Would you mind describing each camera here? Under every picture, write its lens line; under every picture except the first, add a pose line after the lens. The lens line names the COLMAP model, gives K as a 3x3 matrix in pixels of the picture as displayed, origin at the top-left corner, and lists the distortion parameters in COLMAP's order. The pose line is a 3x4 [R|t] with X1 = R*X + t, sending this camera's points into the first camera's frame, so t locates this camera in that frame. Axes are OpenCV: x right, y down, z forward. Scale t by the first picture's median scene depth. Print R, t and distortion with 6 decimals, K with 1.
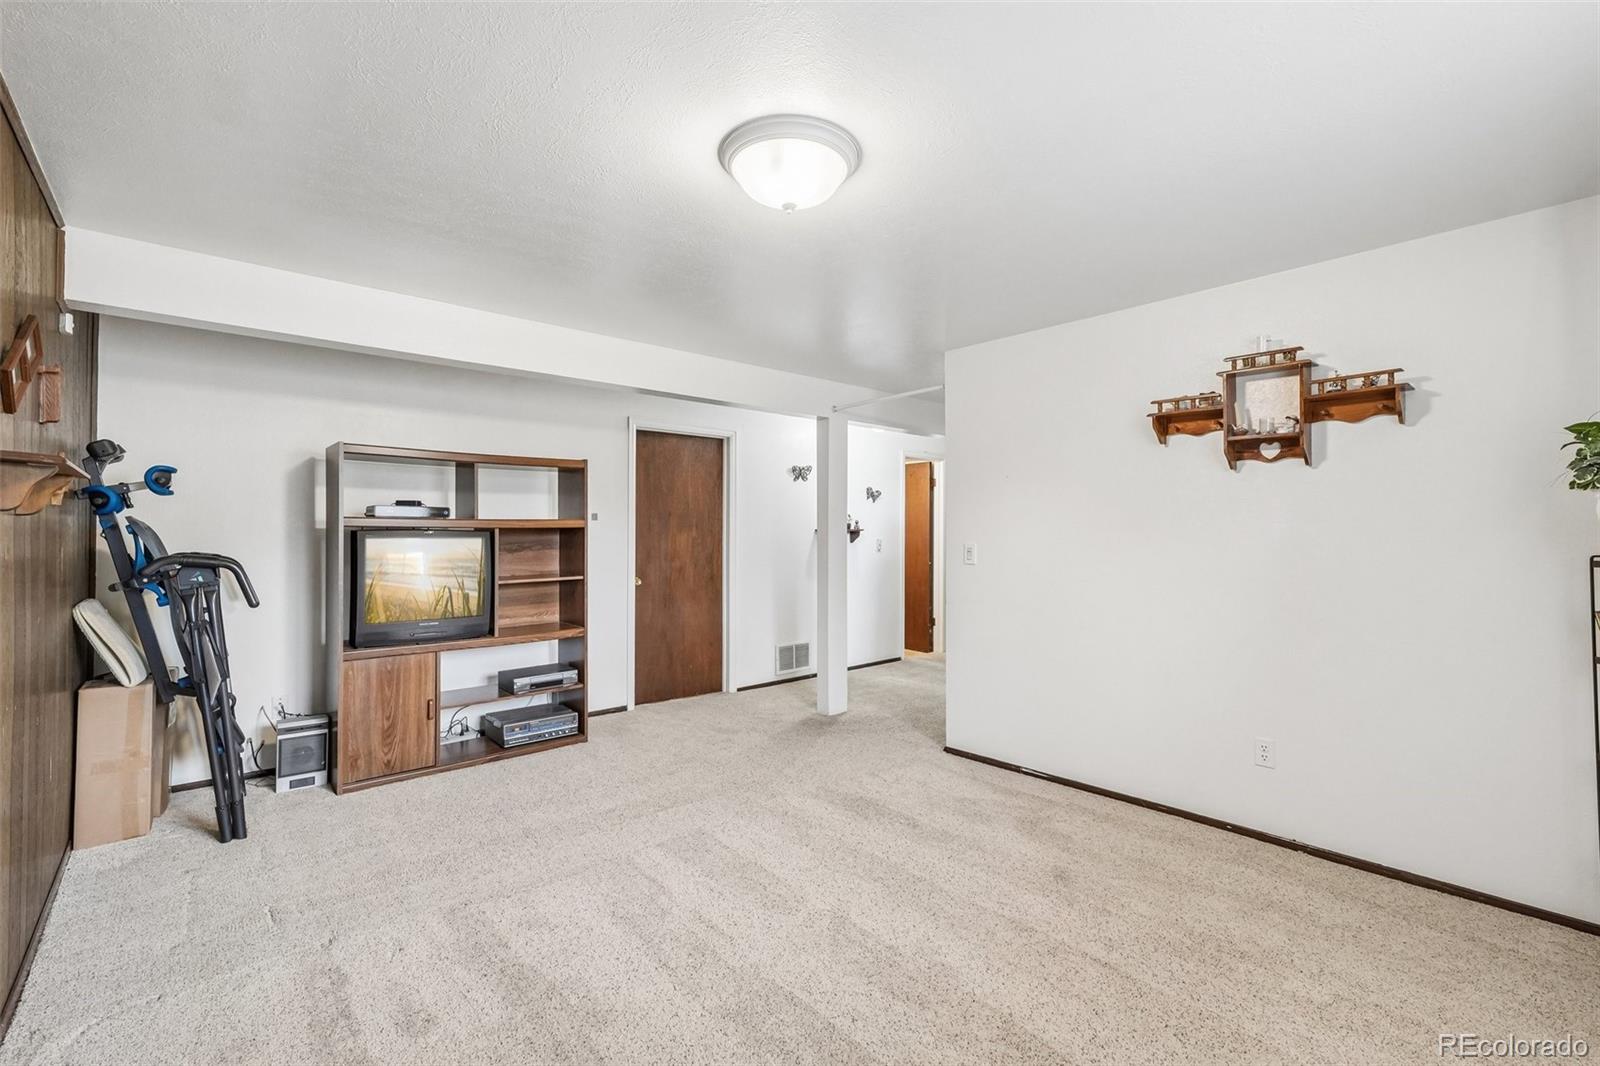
lens RADIAL K [[687.9, 0, 804.6], [0, 687.9, 535.5], [0, 0, 1]] dist [0.001735, 0.000985]
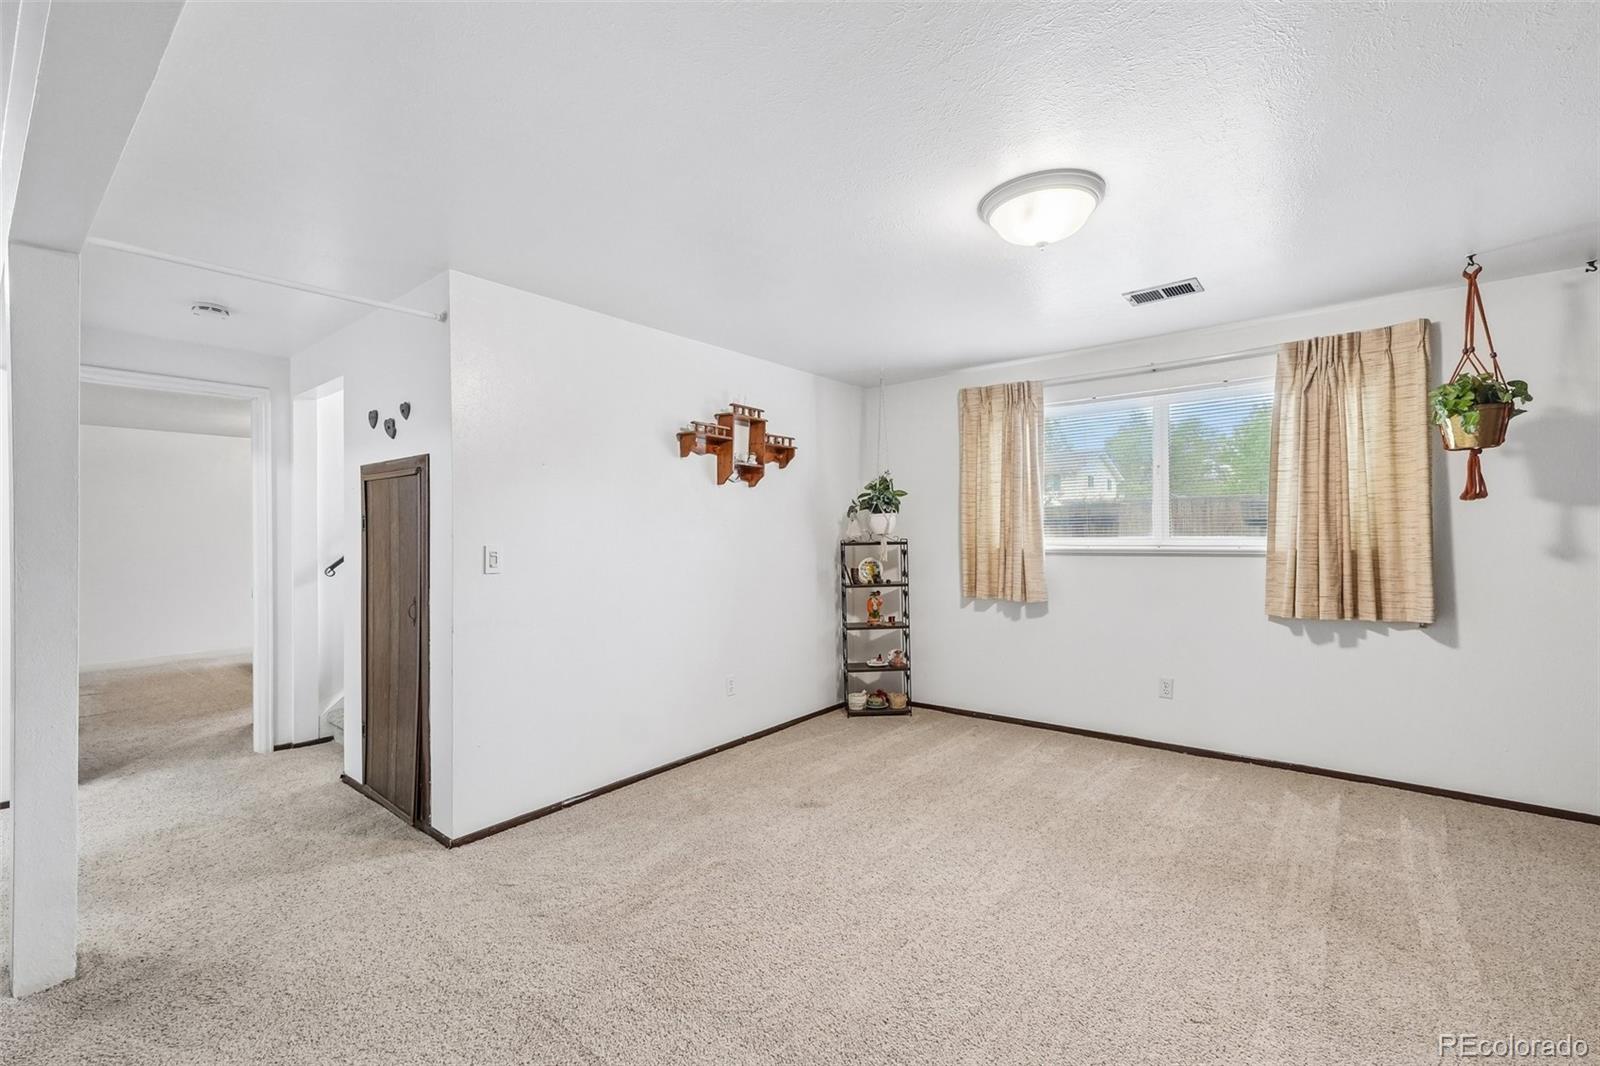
lens RADIAL K [[679.0, 0, 806.5], [0, 679.0, 534.5], [0, 0, 1]] dist [-0.000373, 0.000031]
pose [[-0.193367, 0.003405, 0.981121, -0.549353], [0.012643, 0.999920, -0.000979, 0.007636], [-0.981045, 0.012215, -0.193394, 0.809774]]
